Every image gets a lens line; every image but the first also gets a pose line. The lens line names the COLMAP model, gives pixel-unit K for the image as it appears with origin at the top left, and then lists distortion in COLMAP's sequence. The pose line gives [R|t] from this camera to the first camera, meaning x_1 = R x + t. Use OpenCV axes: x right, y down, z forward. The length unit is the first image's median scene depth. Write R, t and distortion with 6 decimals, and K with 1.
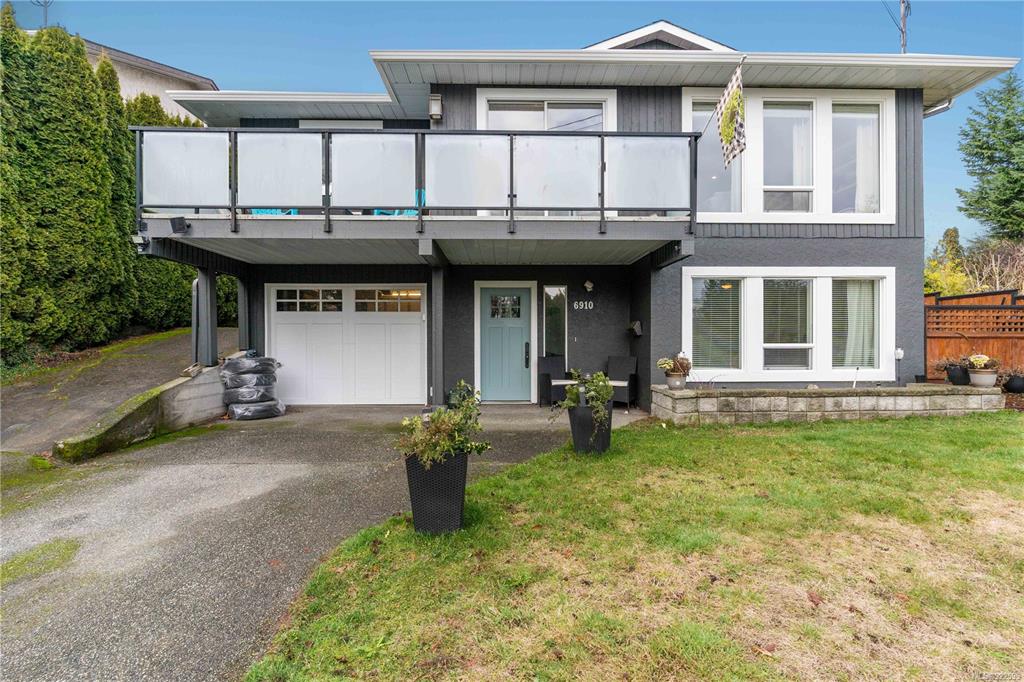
lens RADIAL K [[501.4, 0, 515.4], [0, 501.4, 343.4], [0, 0, 1]] dist [0.000035, 0.000031]
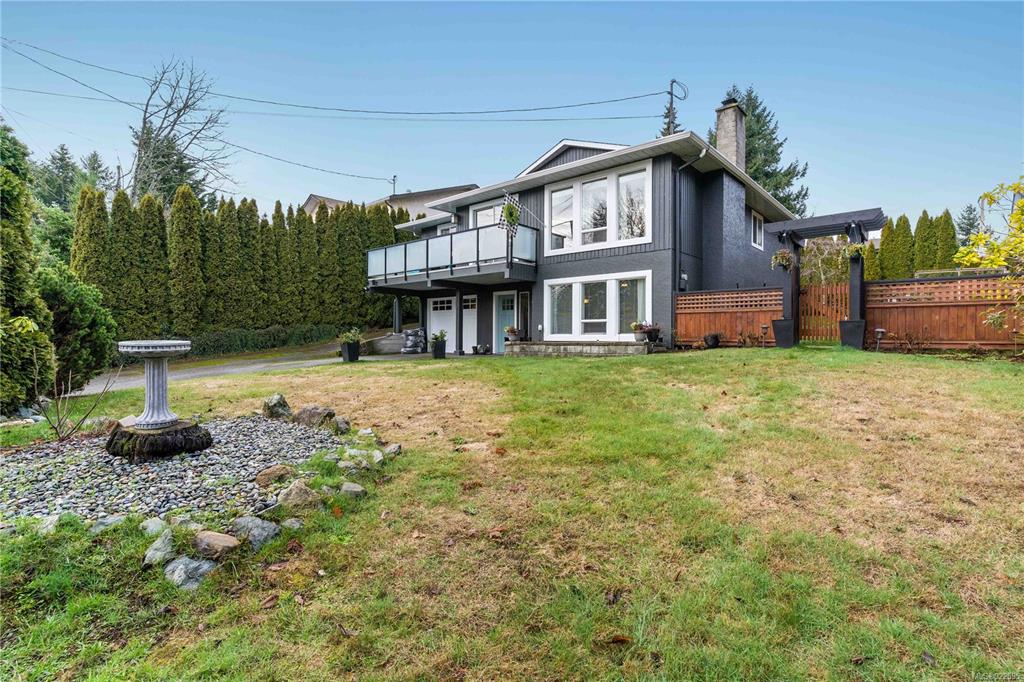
lens RADIAL K [[501.4, 0, 508.1], [0, 501.4, 342.3], [0, 0, 1]] dist [0.000035, 0.000031]
pose [[0.721192, 0.010176, -0.692660, 1.529748], [-0.009523, 0.999943, 0.004774, 0.073616], [0.692669, 0.003154, 0.721248, -0.455817]]
